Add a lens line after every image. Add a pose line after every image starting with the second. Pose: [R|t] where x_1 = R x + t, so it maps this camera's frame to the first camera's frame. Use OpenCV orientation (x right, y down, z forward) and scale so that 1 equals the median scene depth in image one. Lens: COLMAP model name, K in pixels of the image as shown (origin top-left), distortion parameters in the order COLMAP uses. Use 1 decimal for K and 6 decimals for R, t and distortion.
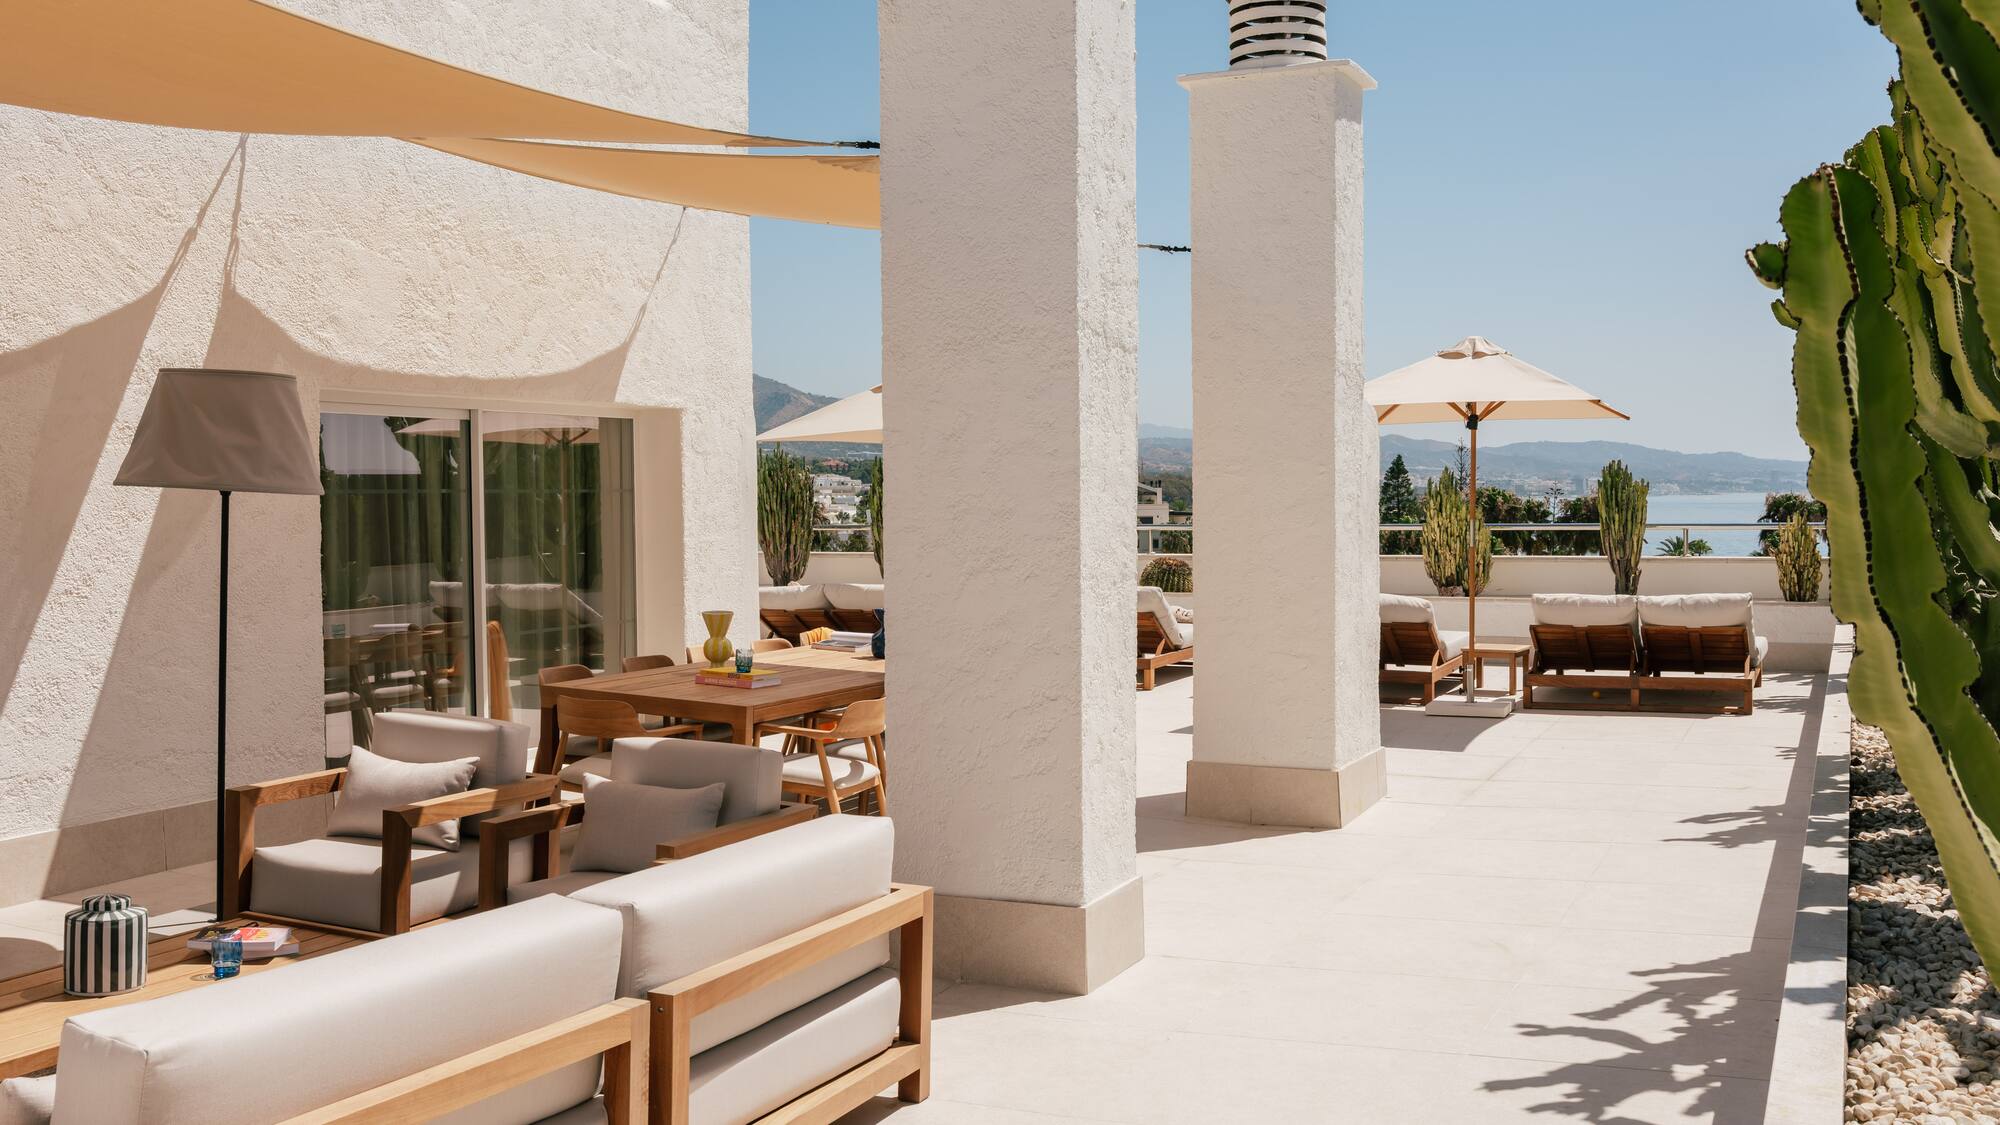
lens RADIAL K [[1531.4, 0, 1000.0], [0, 1531.4, 562.5], [0, 0, 1]] dist [-0.011368, 0.000411]
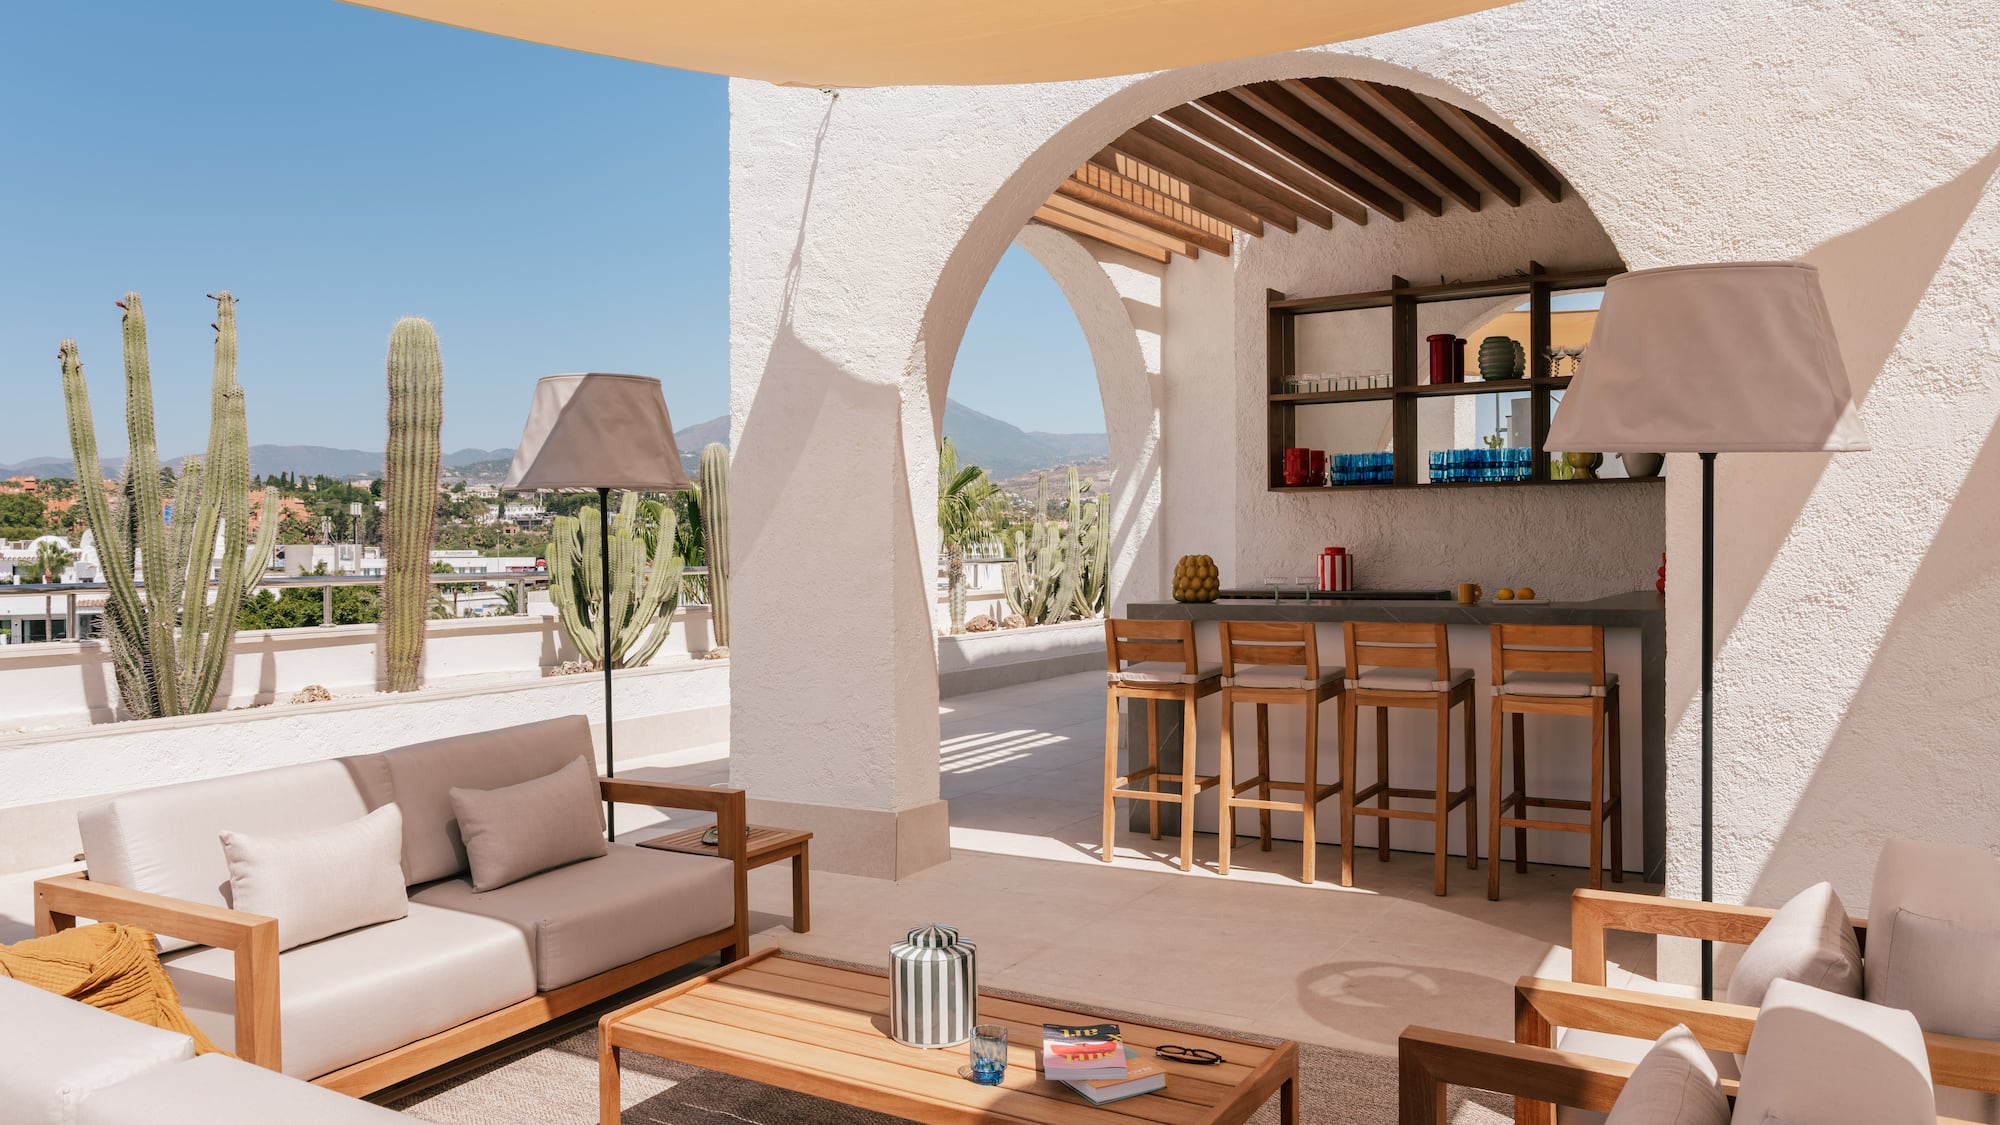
lens RADIAL K [[1531.4, 0, 1000.0], [0, 1531.4, 562.5], [0, 0, 1]] dist [-0.011368, 0.000411]
pose [[-0.063518, 0.015463, -0.997861, 0.162438], [-0.015395, 0.999746, 0.016472, -0.004335], [0.997862, 0.016408, -0.063264, 0.655592]]
